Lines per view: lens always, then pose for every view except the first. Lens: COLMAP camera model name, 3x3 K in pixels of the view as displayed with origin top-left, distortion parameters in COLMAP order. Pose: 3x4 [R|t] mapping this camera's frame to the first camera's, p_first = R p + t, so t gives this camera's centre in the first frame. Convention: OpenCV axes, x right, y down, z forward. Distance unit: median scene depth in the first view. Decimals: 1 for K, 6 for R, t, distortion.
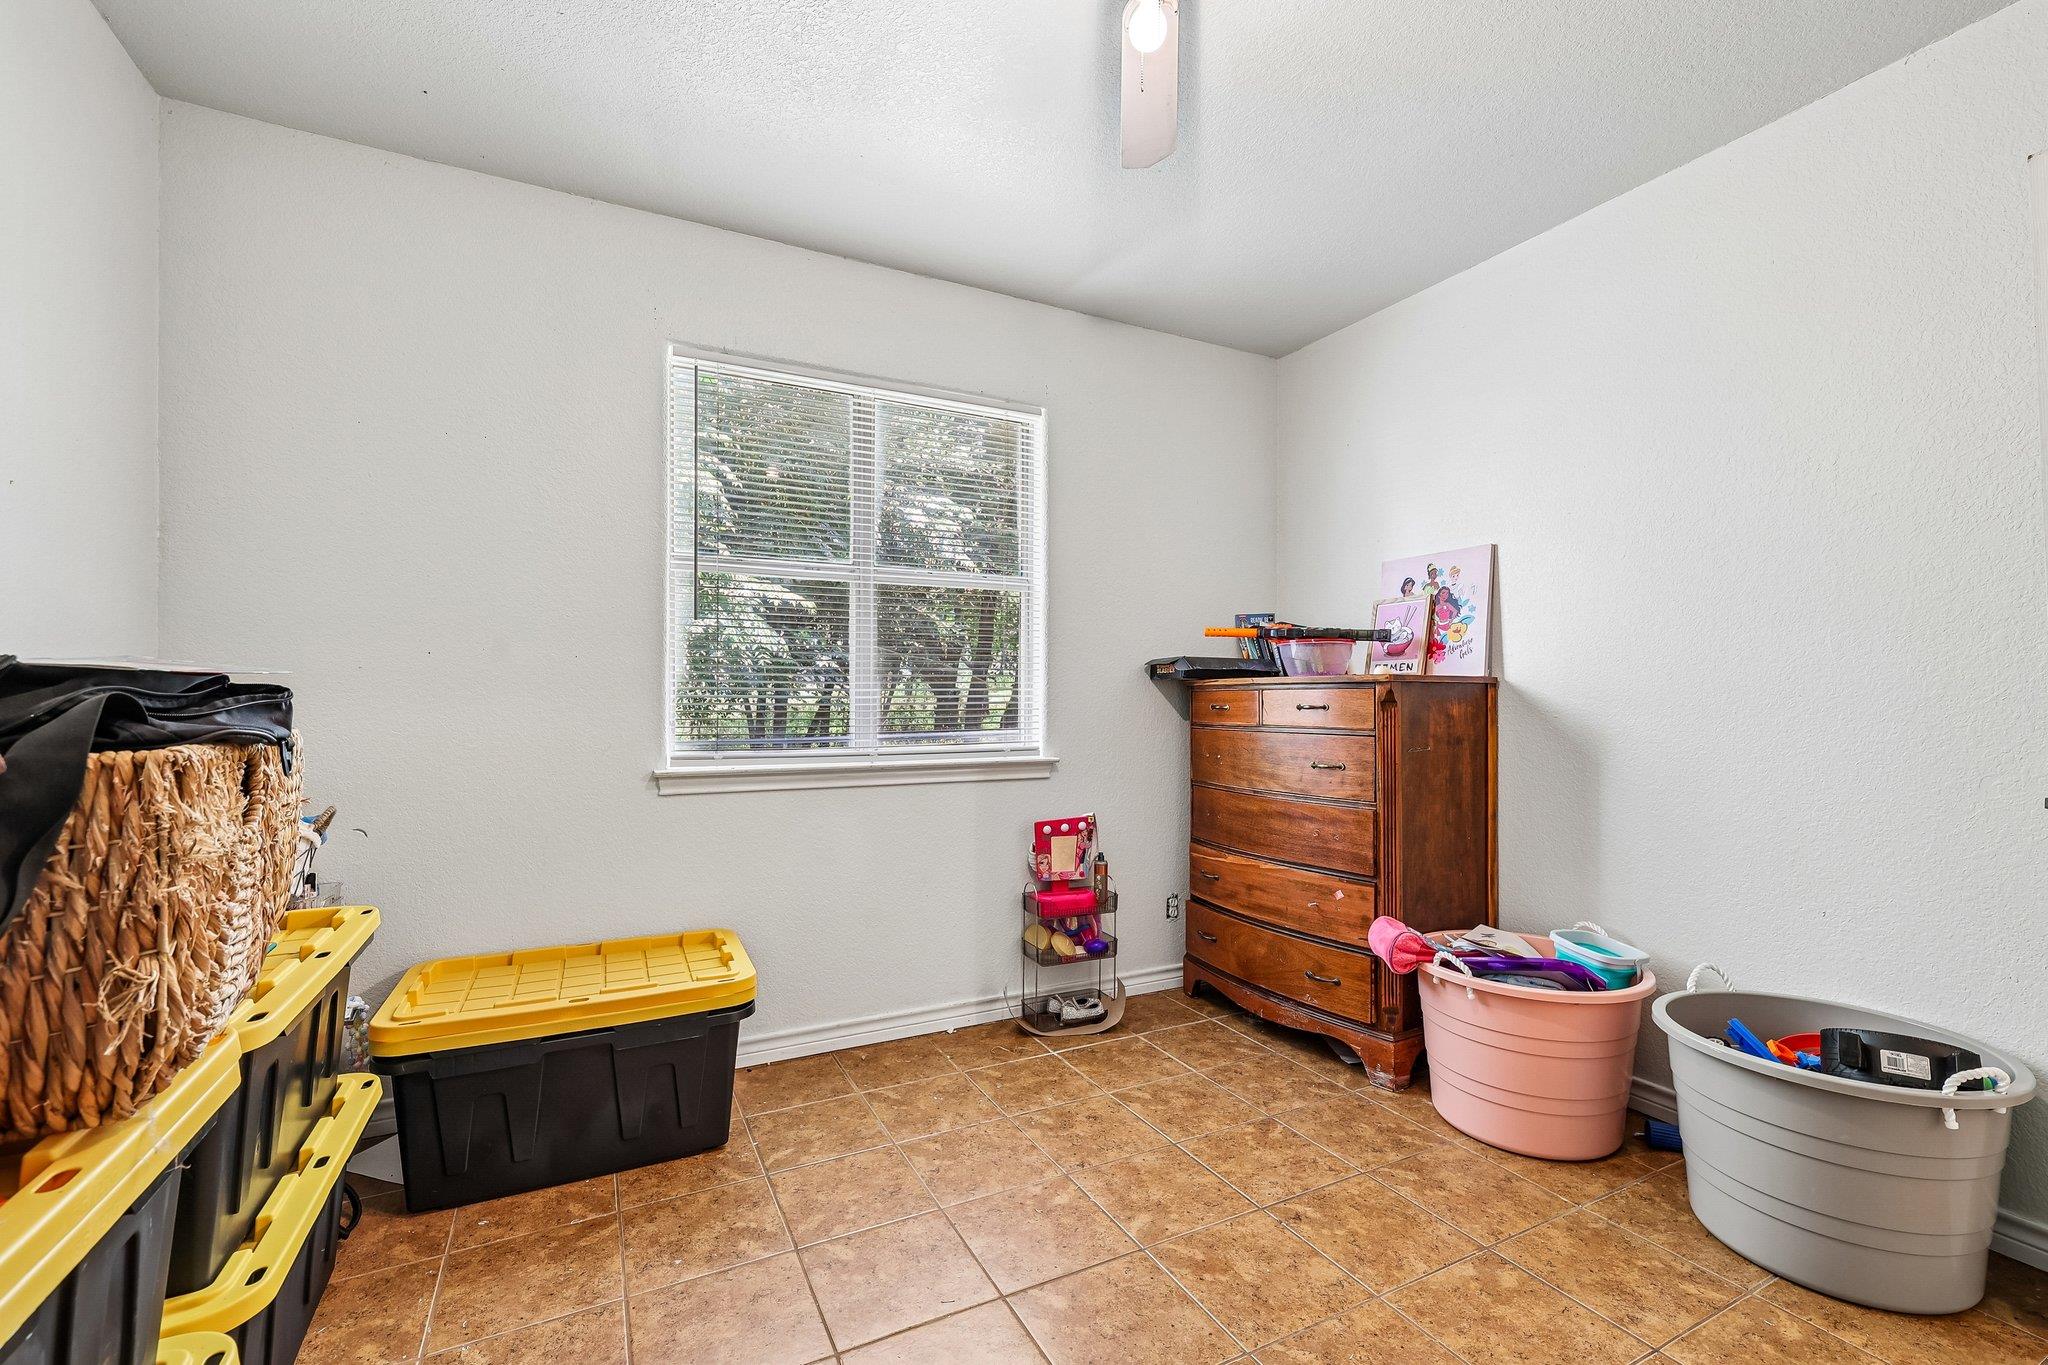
lens RADIAL K [[864.8, 0, 1026.8], [0, 864.8, 698.9], [0, 0, 1]] dist [-0.002222, 0.000918]
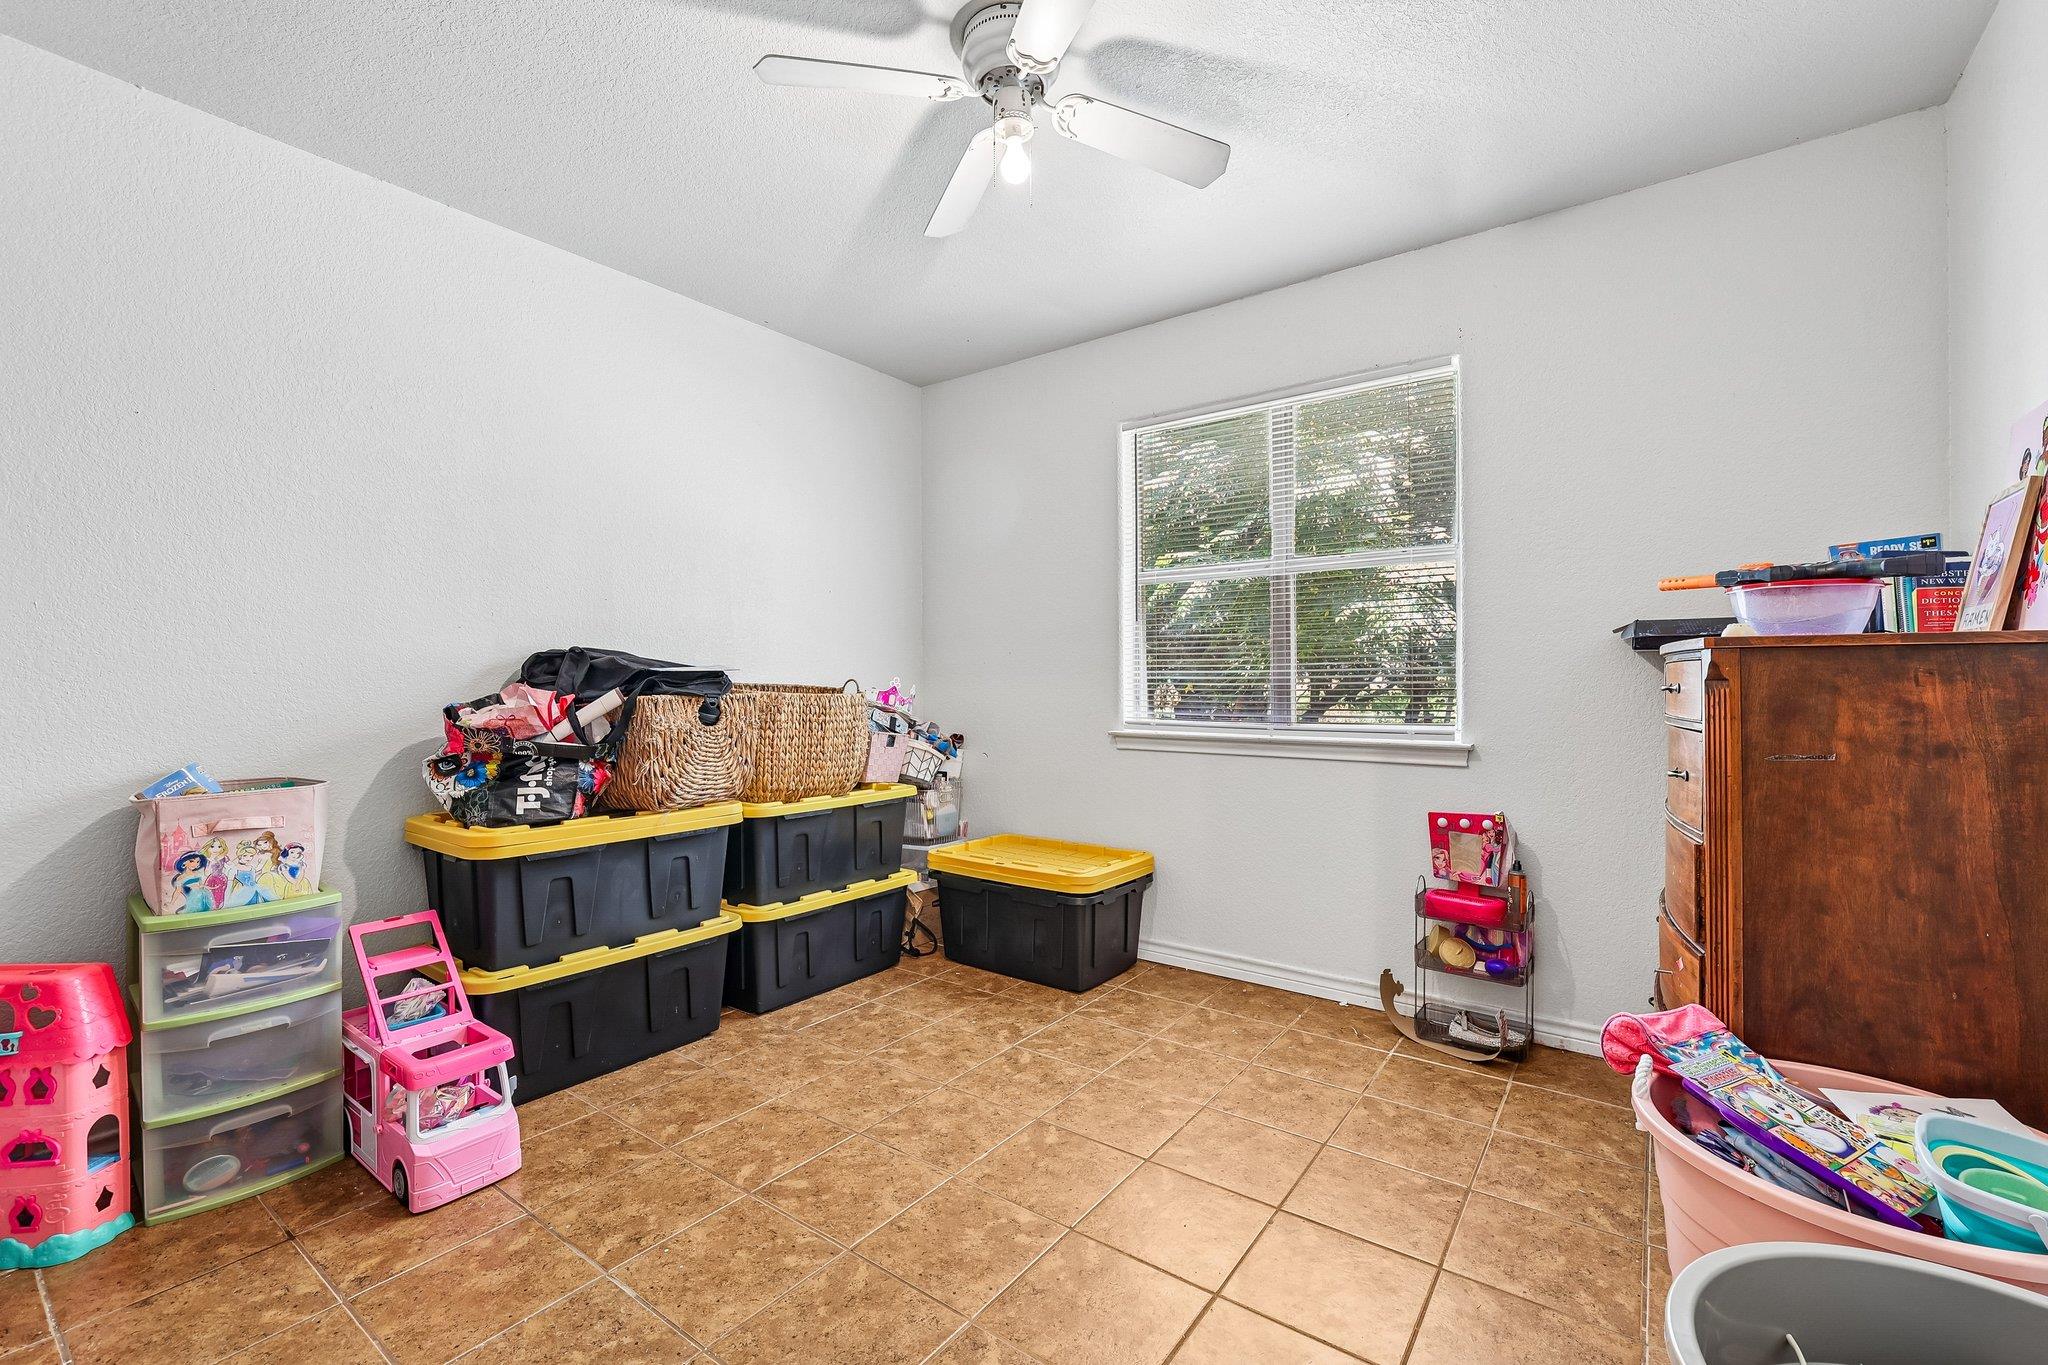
lens RADIAL K [[864.8, 0, 1028.7], [0, 864.8, 681.6], [0, 0, 1]] dist [-0.002222, 0.000918]
pose [[0.450167, -0.001156, -0.892944, 0.681123], [0.002854, 0.999996, 0.000145, 0.002273], [0.892940, -0.002614, 0.450168, 0.217081]]
